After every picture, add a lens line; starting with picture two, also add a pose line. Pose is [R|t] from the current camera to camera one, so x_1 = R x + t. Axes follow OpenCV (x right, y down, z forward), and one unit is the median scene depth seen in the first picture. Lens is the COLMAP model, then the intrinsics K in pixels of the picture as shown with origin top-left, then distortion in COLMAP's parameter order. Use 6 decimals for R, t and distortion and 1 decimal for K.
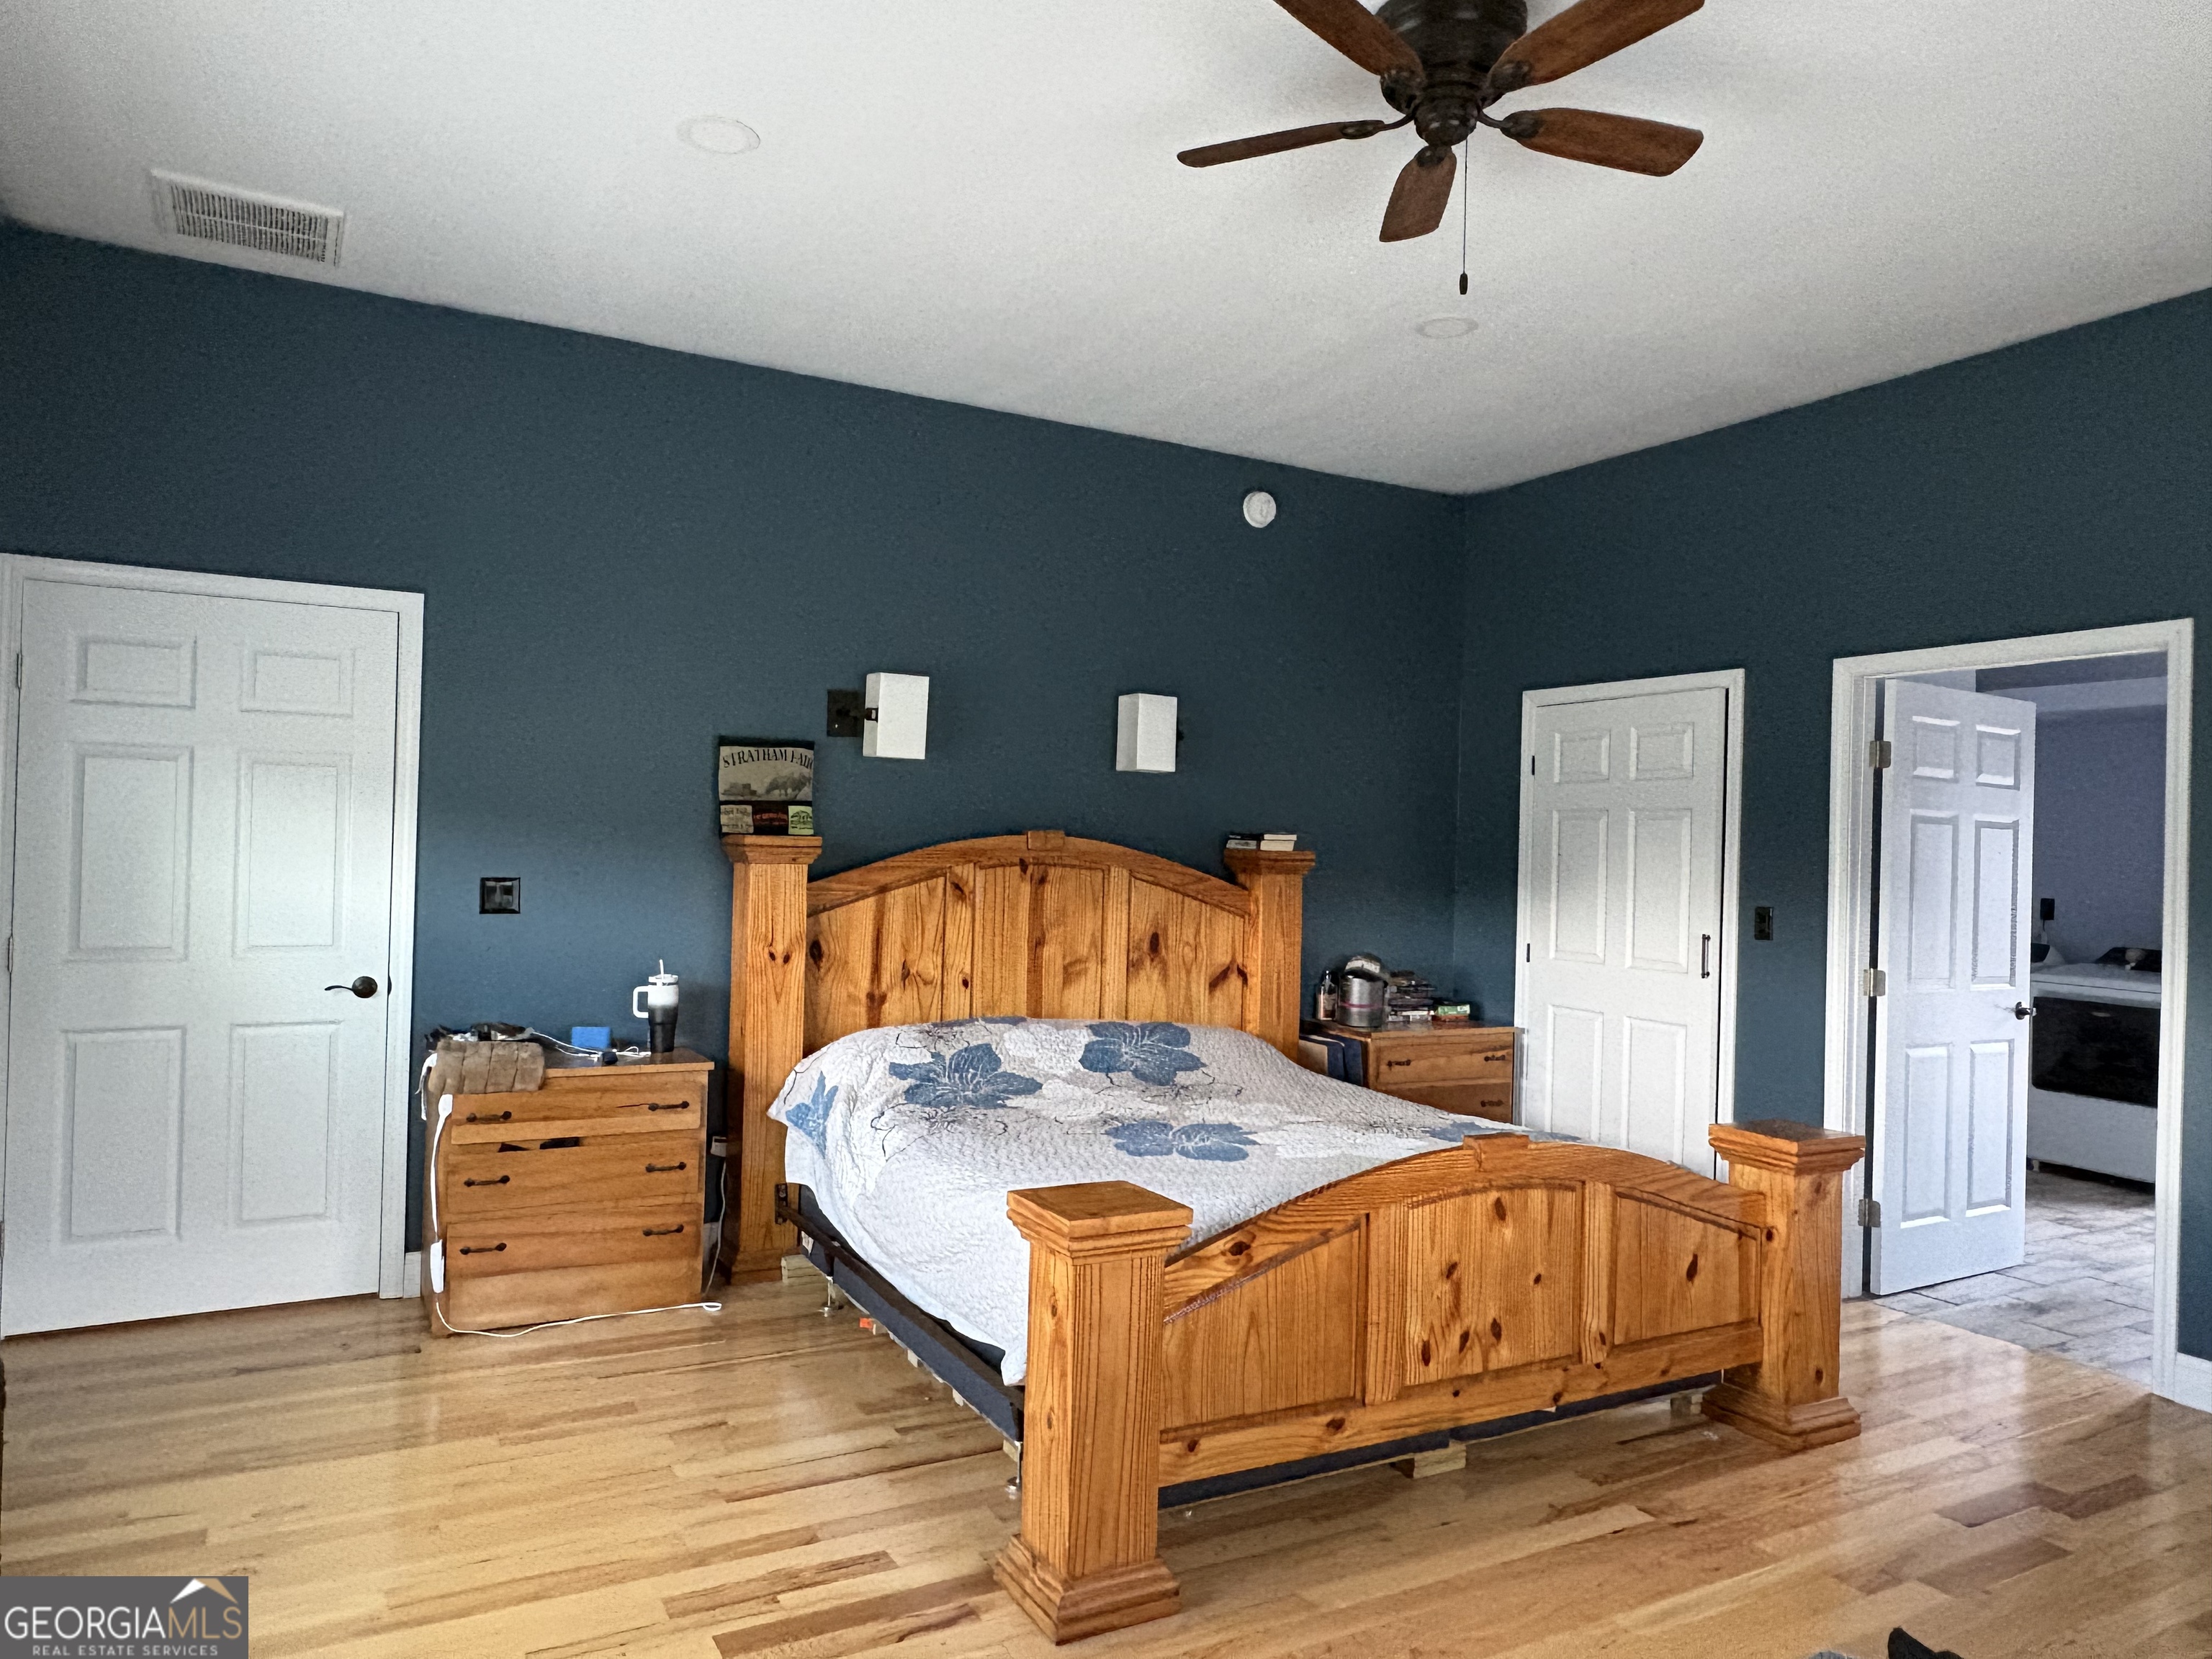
lens RADIAL K [[1460.7, 0, 1105.1], [0, 1460.7, 832.1], [0, 0, 1]] dist [-0.003906, 0.000190]
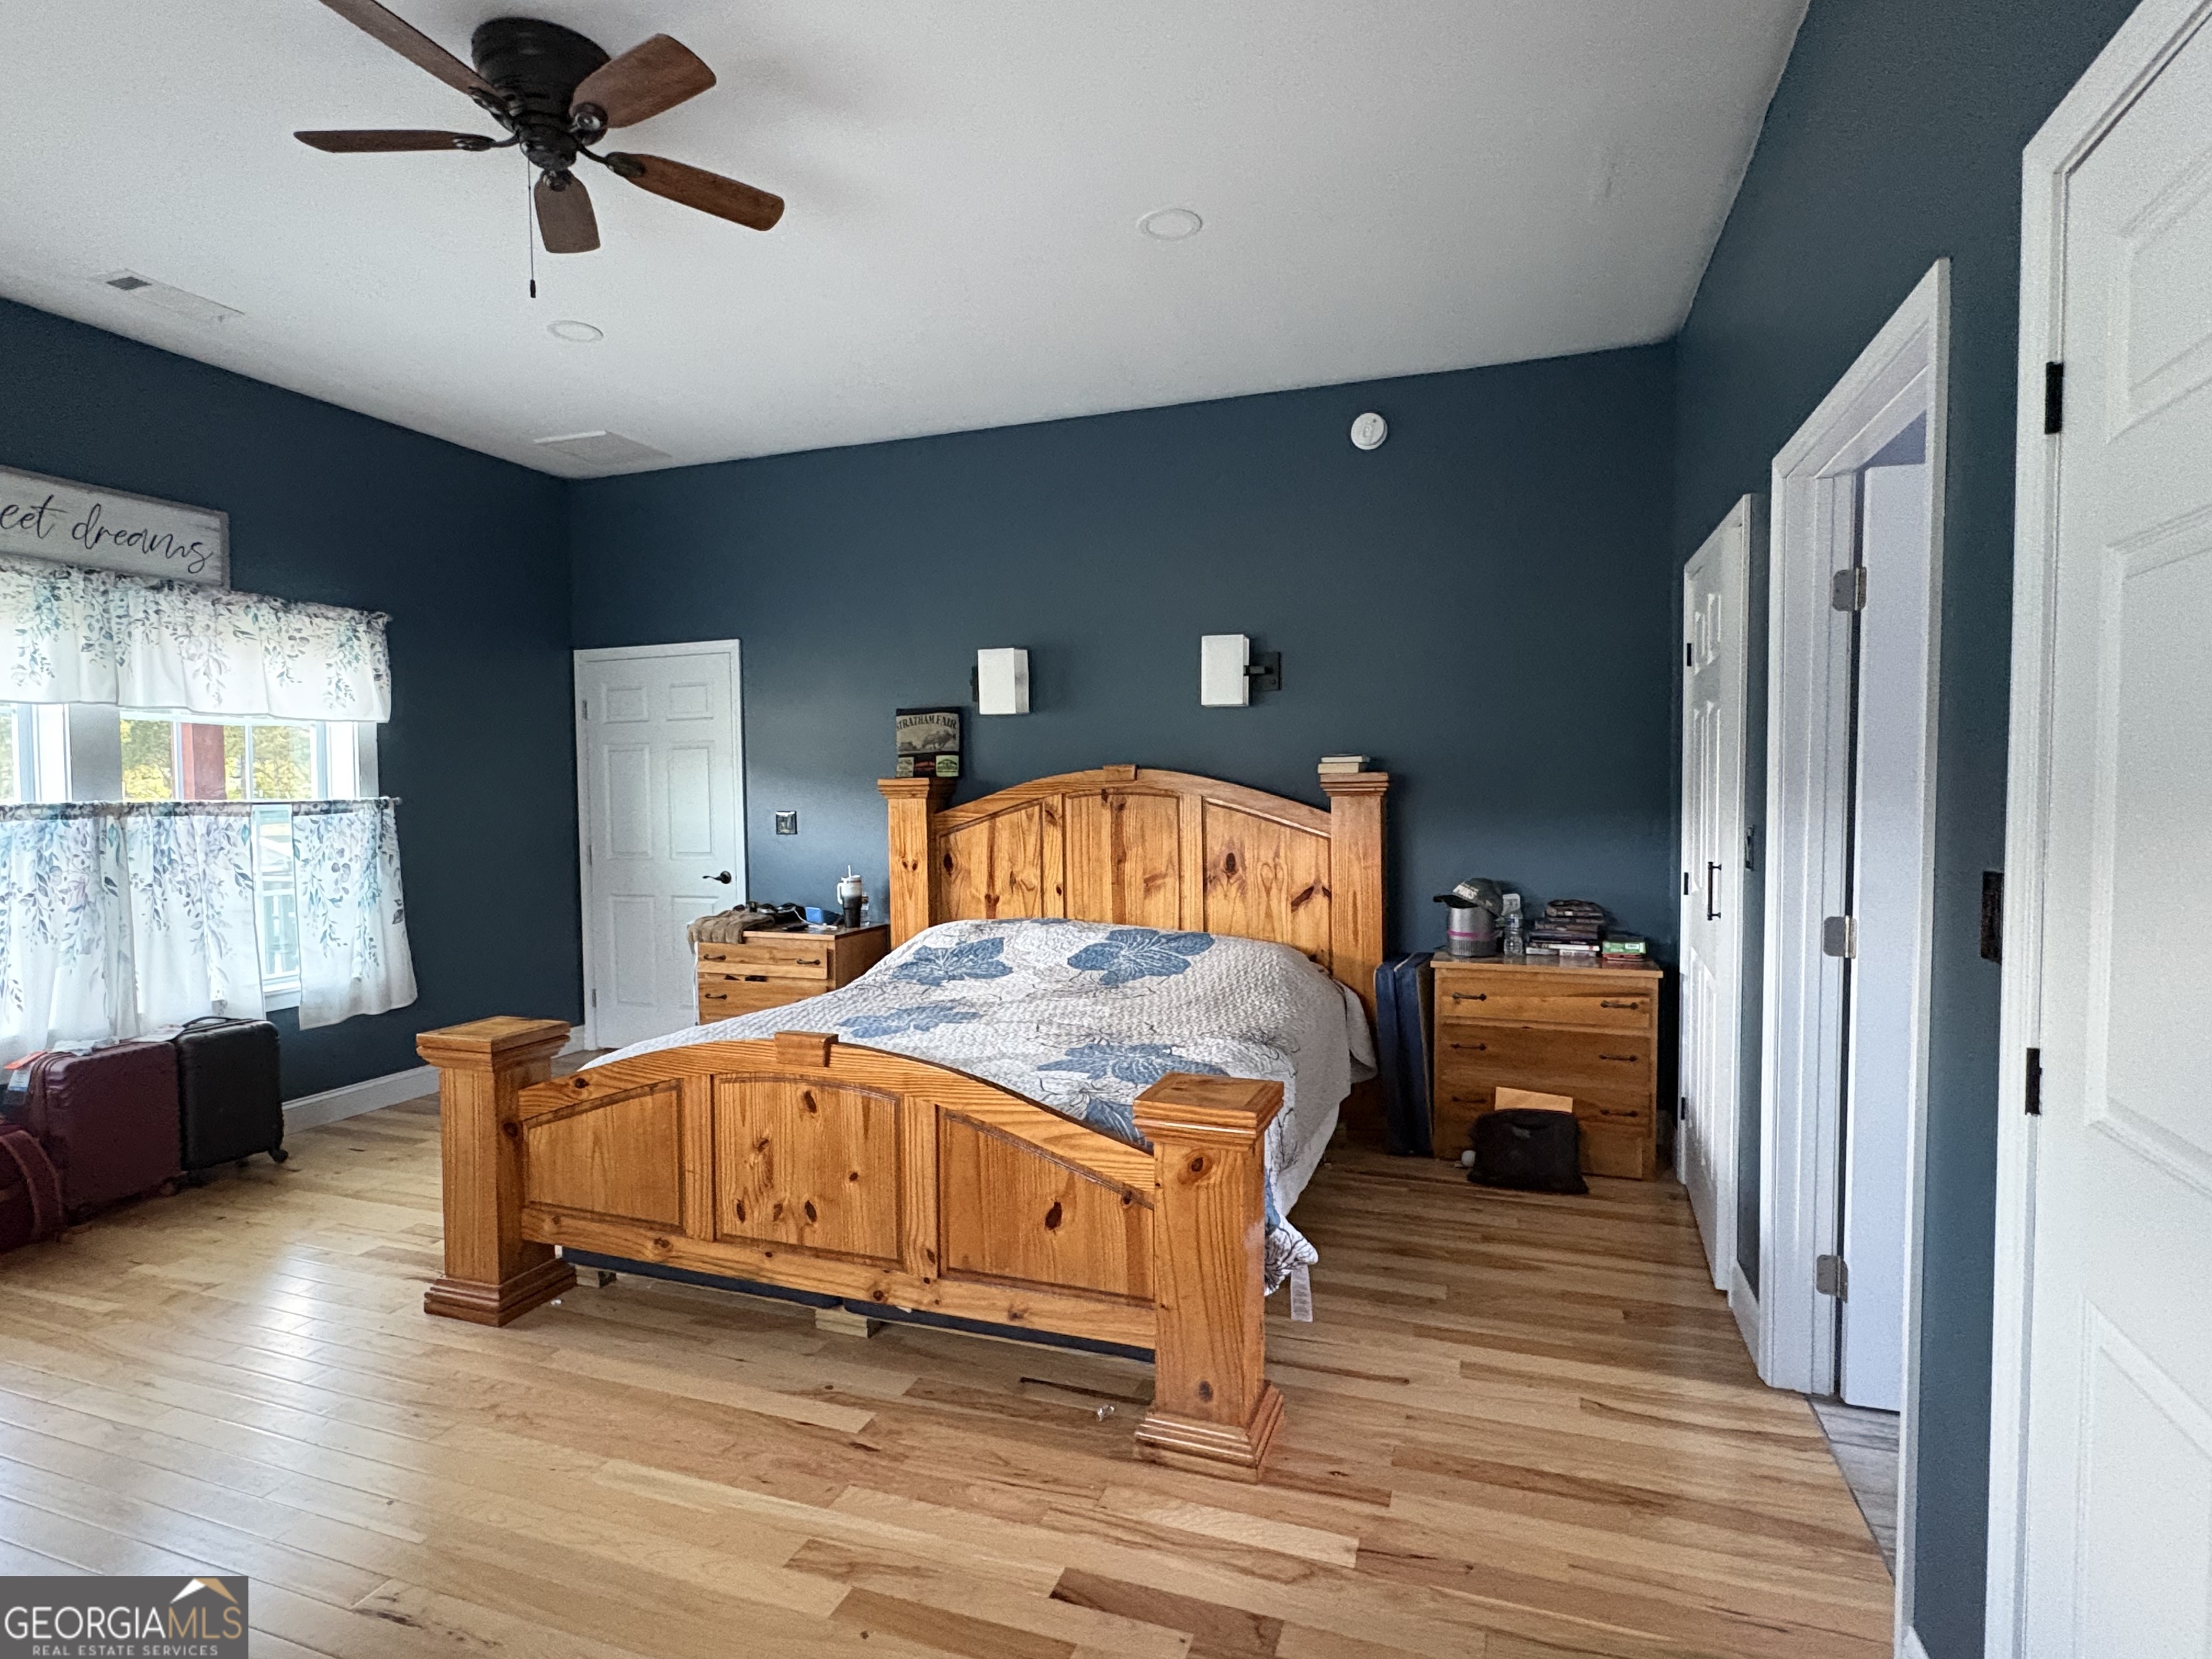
lens RADIAL K [[1154.2, 0, 1101.8], [0, 1154.2, 826.4], [0, 0, 1]] dist [-0.005868, -0.000215]
pose [[0.656835, -0.006040, -0.754010, 0.692925], [0.036553, 0.999047, 0.023839, 0.027781], [0.753148, -0.043220, 0.656430, 0.400544]]
